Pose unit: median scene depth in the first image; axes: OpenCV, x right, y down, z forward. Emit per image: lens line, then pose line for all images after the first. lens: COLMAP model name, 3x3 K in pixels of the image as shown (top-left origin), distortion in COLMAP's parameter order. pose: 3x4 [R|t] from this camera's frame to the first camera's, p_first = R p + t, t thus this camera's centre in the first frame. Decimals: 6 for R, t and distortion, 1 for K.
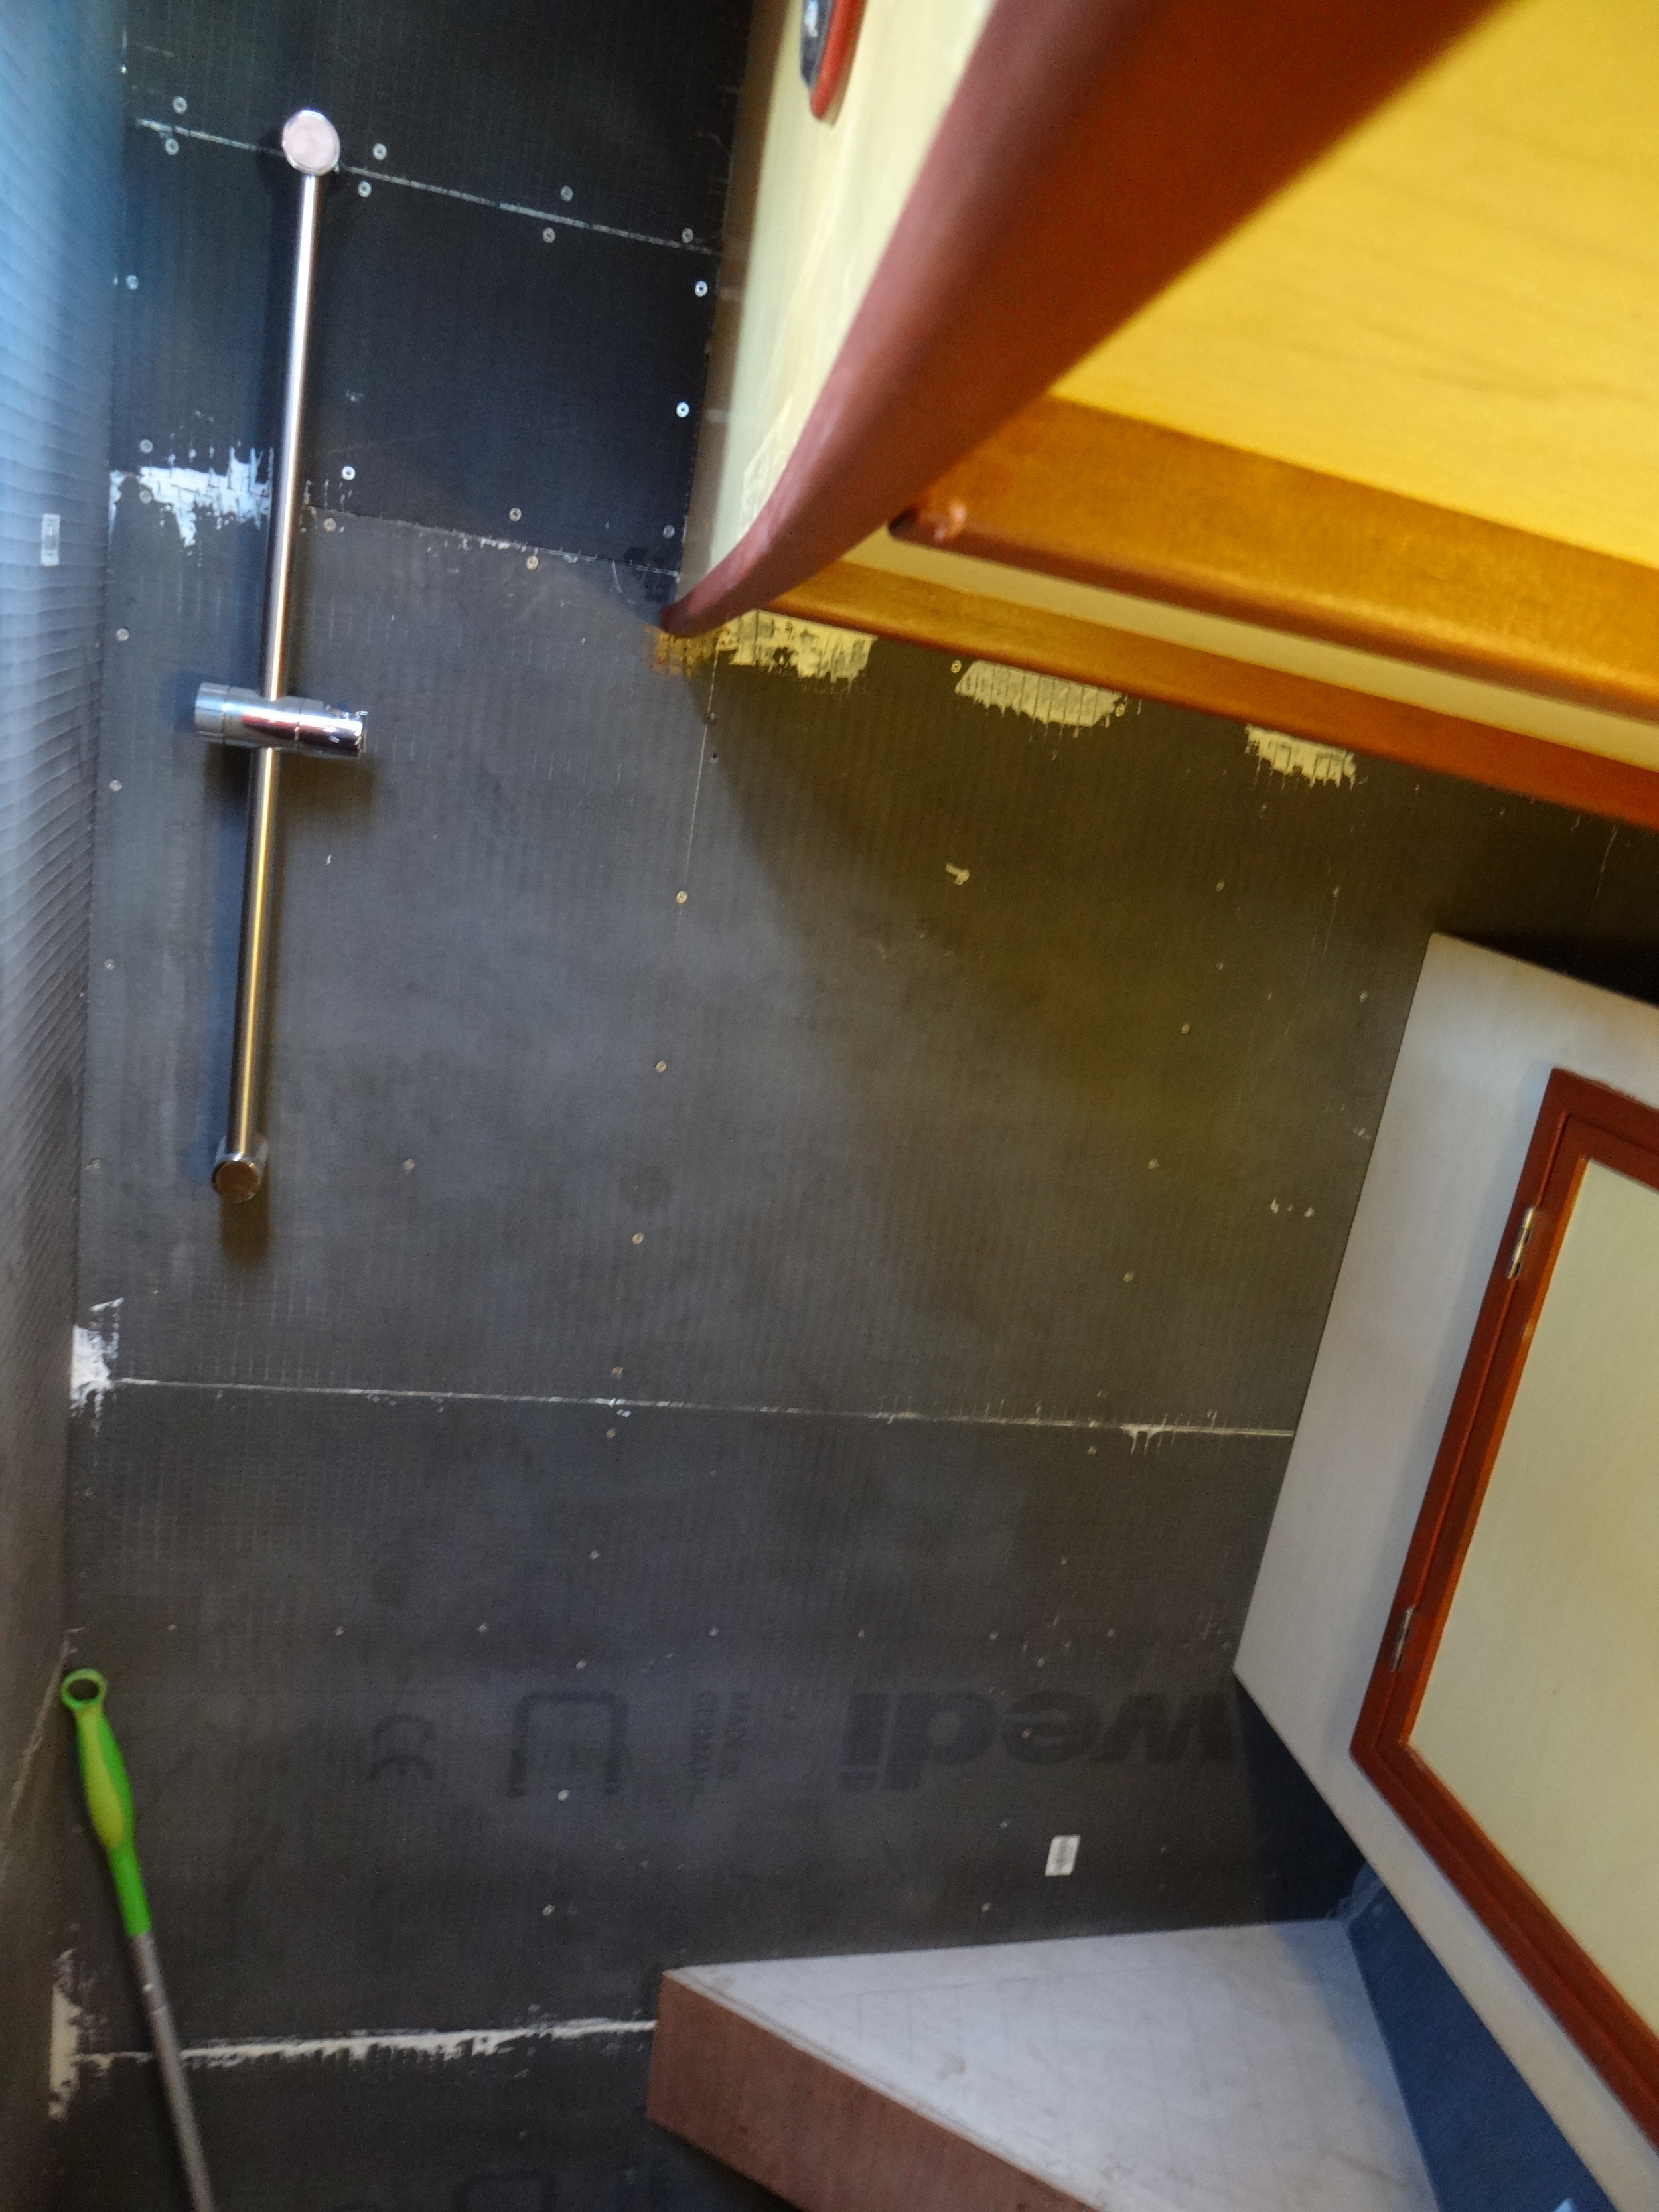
lens RADIAL K [[1642.8, 0, 812.8], [0, 1642.8, 1114.5], [0, 0, 1]] dist [-0.002997, -0.002876]
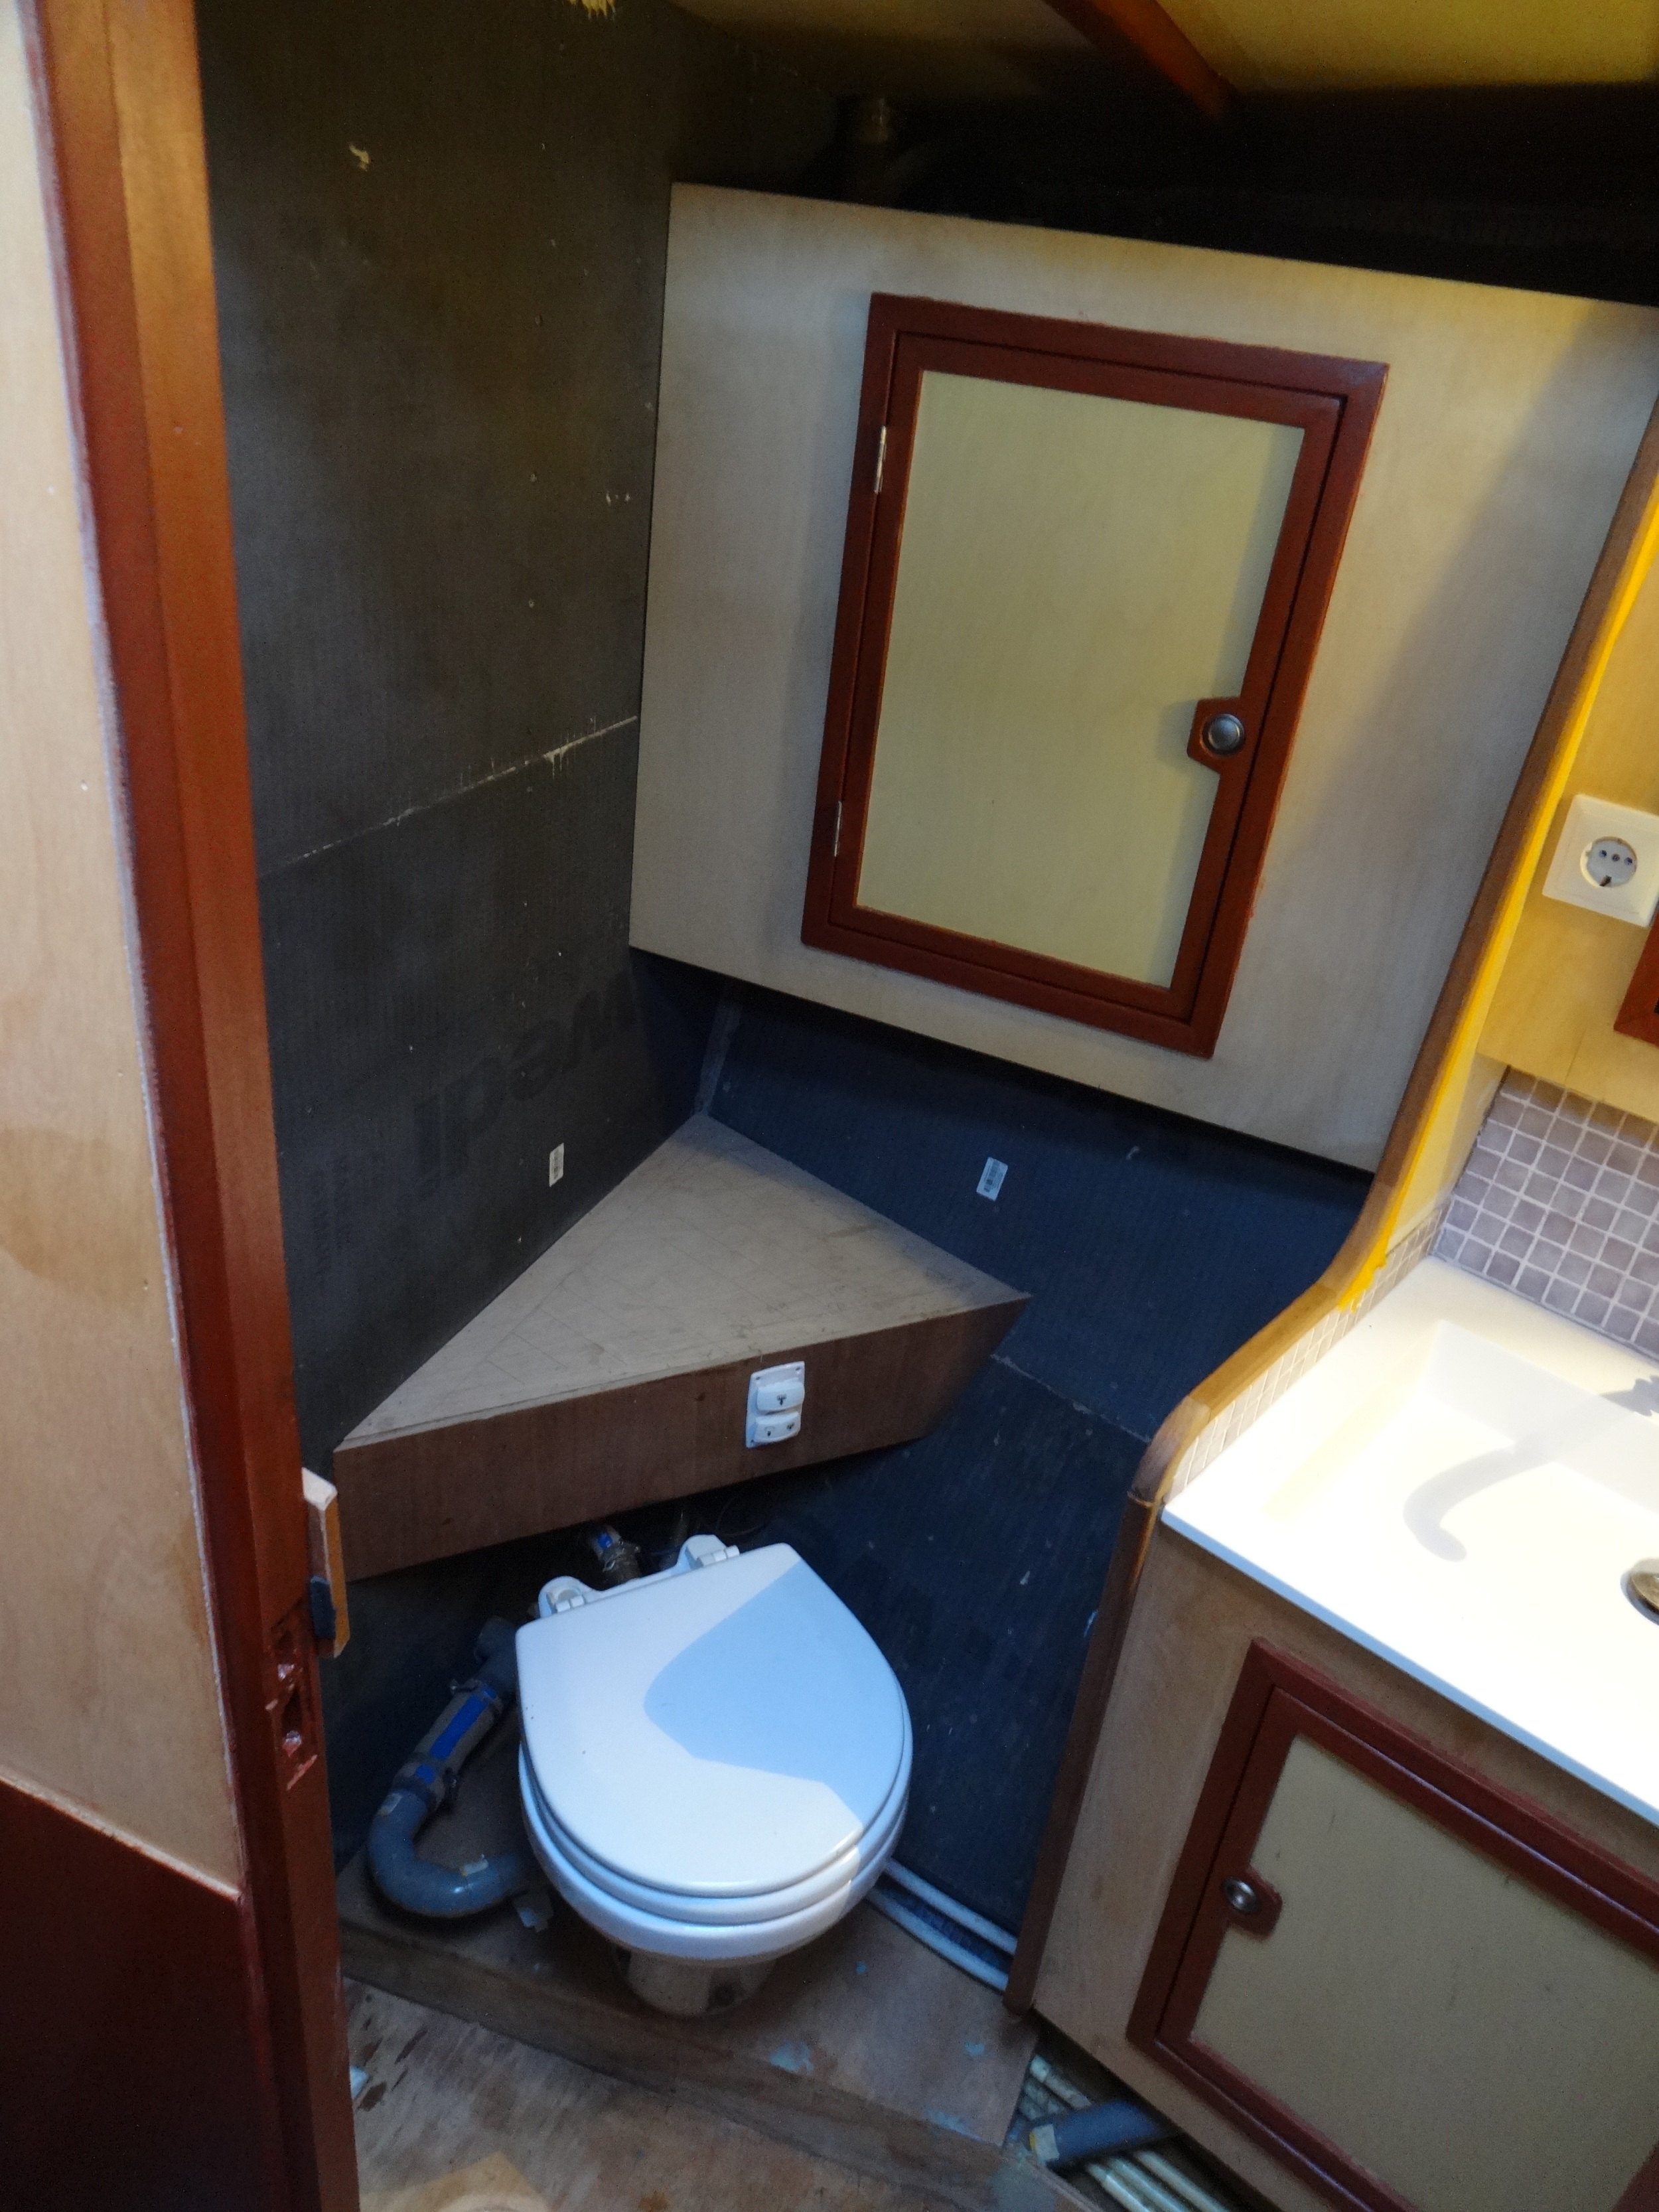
lens RADIAL K [[1642.8, 0, 816.7], [0, 1642.8, 1109.9], [0, 0, 1]] dist [-0.002997, -0.002876]
pose [[0.607138, -0.465308, 0.644105, -0.474756], [0.206373, 0.875130, 0.437674, -0.031985], [-0.767329, -0.132803, 0.627351, 0.189980]]
